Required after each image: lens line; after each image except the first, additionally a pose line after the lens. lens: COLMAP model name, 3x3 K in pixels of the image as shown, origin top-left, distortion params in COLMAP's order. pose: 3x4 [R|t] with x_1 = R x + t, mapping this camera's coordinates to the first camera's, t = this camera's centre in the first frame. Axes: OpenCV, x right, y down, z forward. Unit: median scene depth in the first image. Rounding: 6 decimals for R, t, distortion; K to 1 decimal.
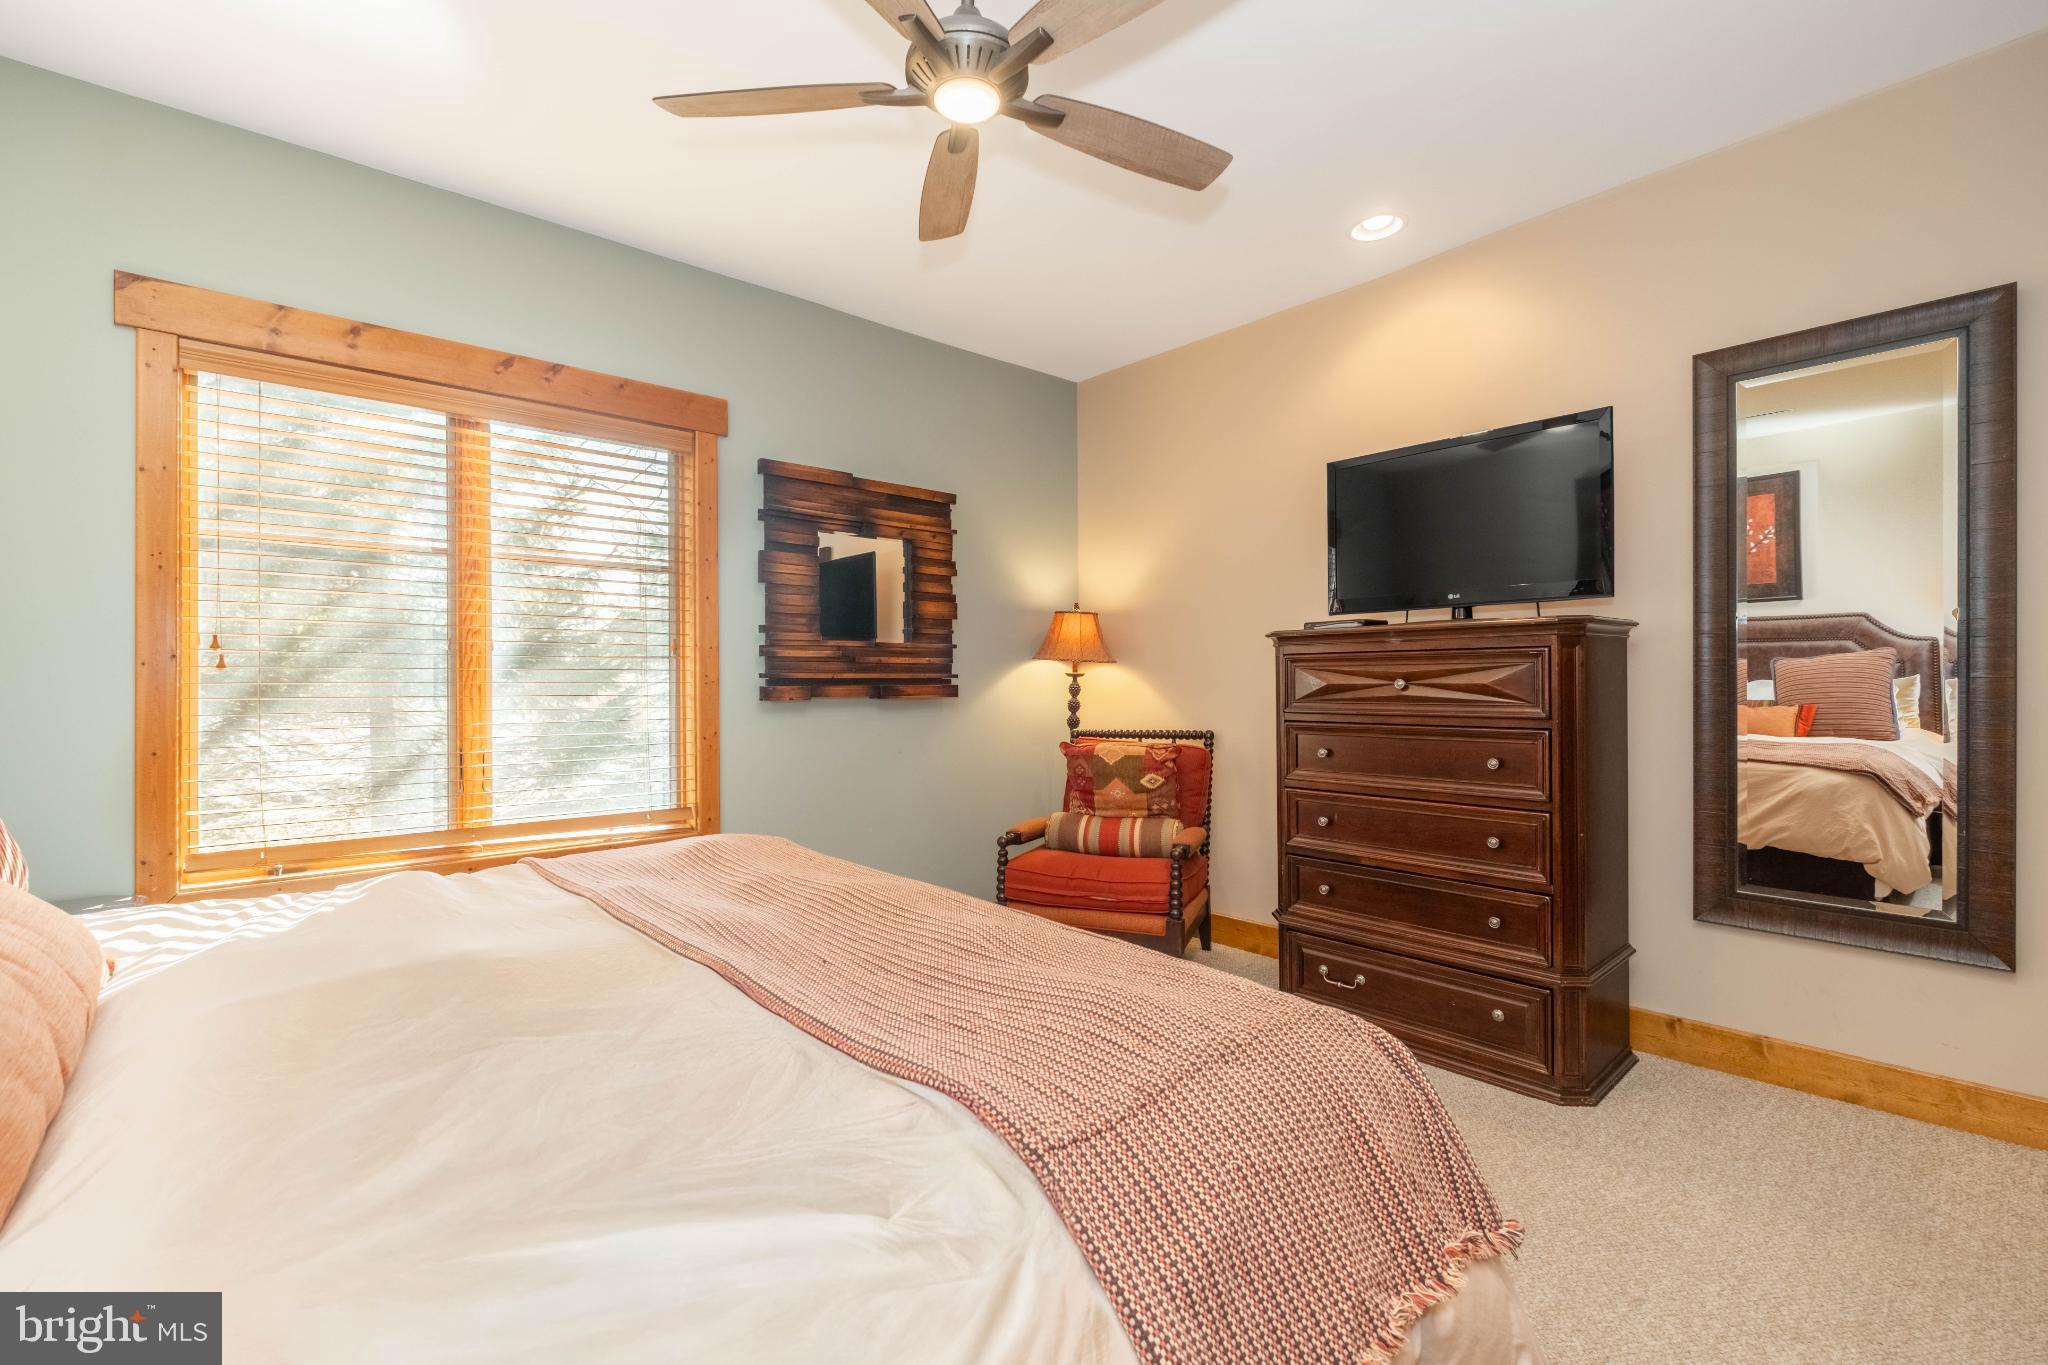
lens RADIAL K [[884.8, 0, 1026.8], [0, 884.8, 684.9], [0, 0, 1]] dist [-0.012366, 0.000715]
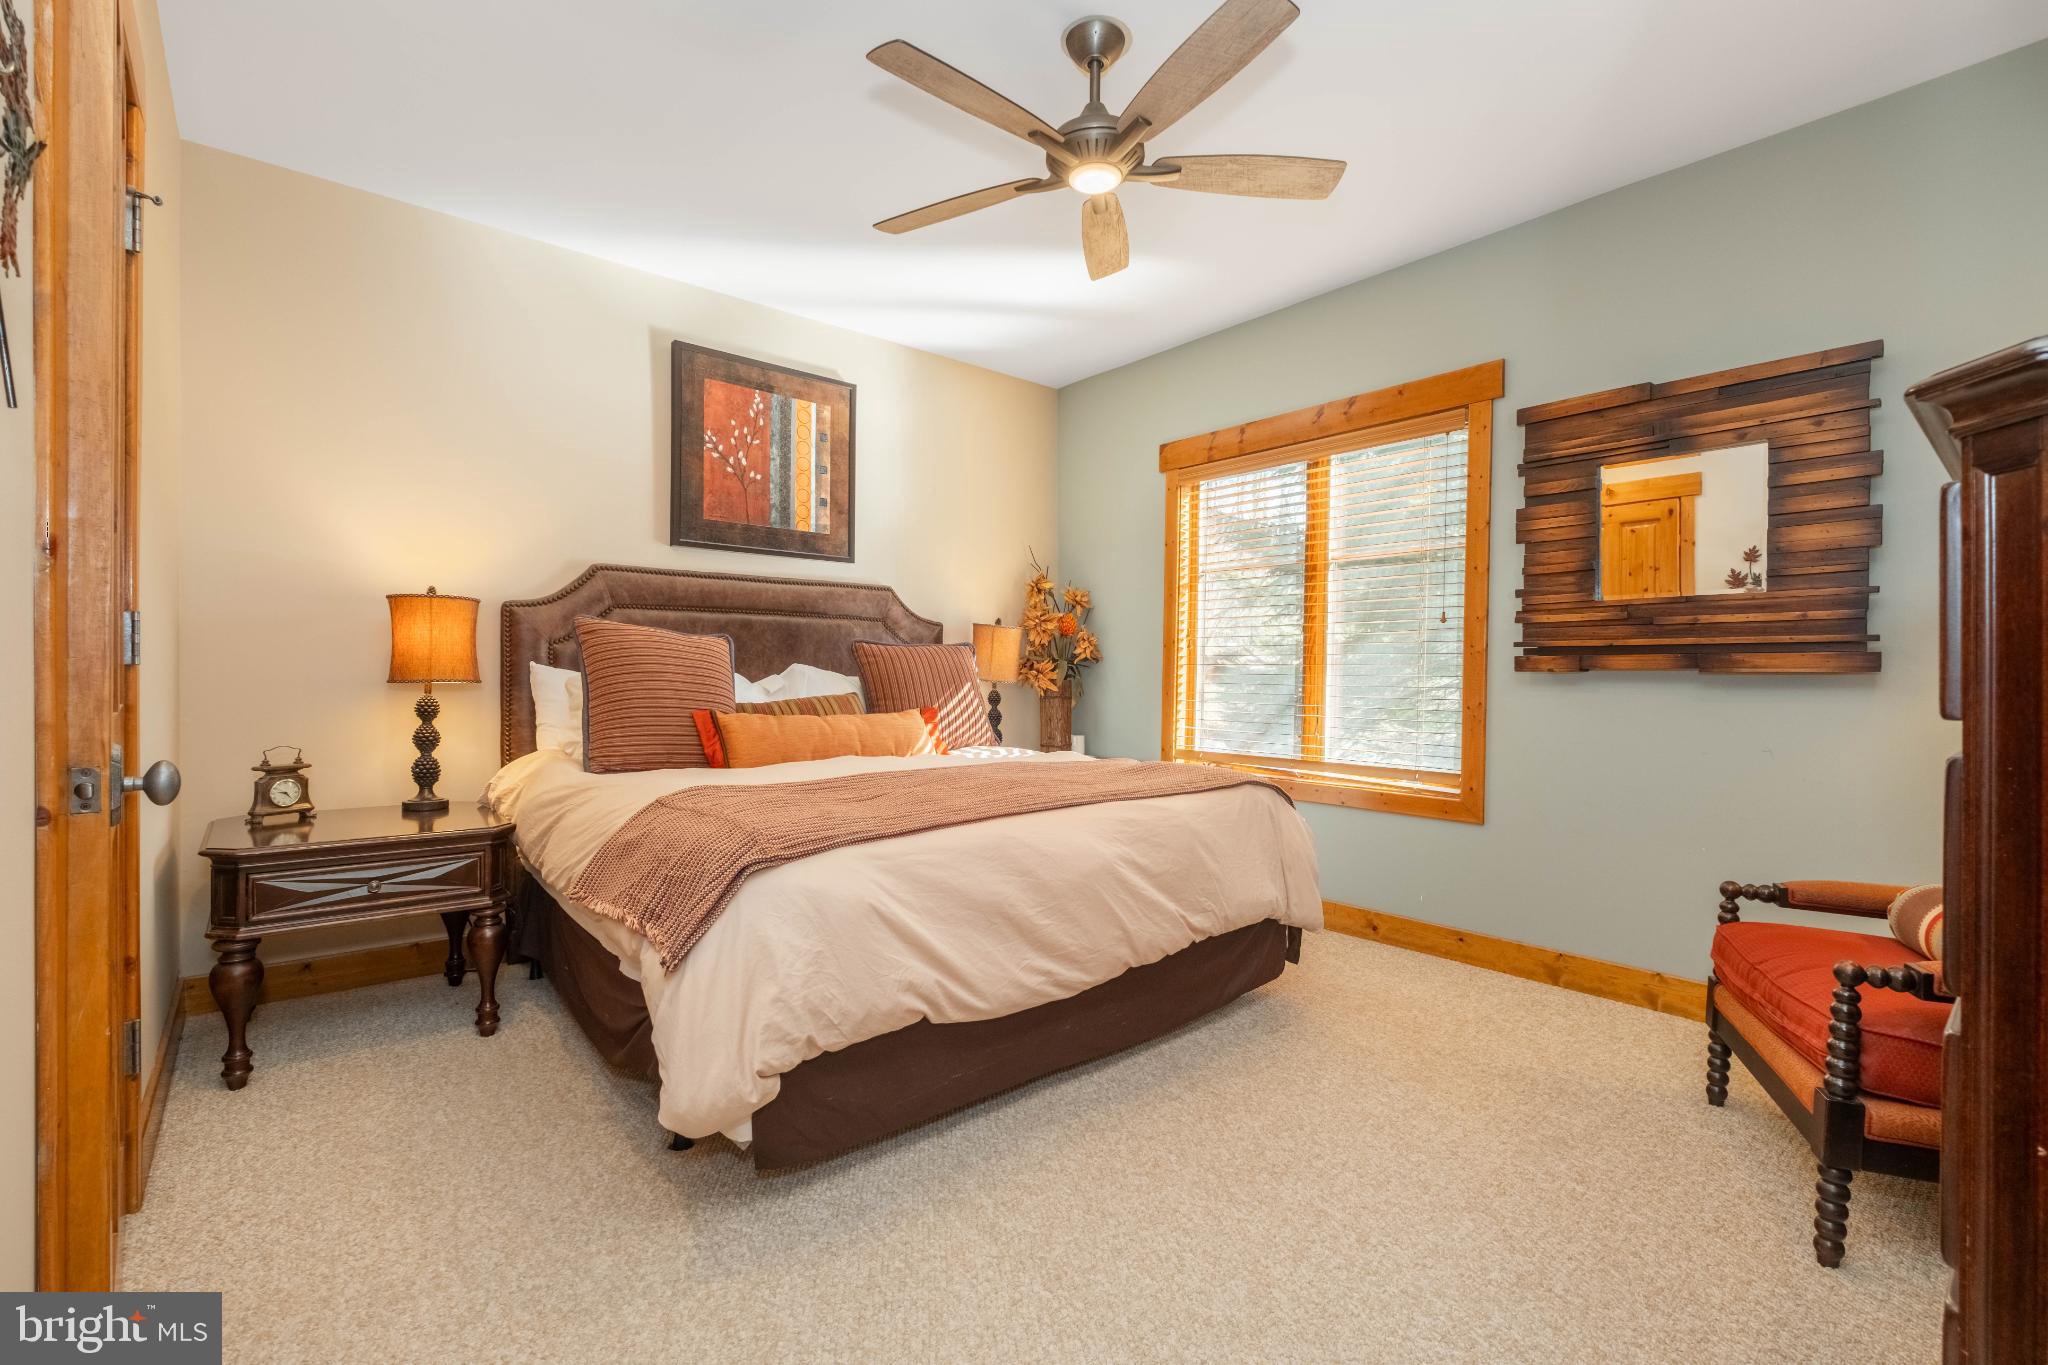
lens RADIAL K [[884.8, 0, 1006.3], [0, 884.8, 683.6], [0, 0, 1]] dist [-0.012366, 0.000715]
pose [[-0.038816, 0.017817, -0.999088, 0.620947], [-0.004845, 0.999826, 0.018018, 0.016065], [0.999235, 0.005540, -0.038723, 0.479084]]
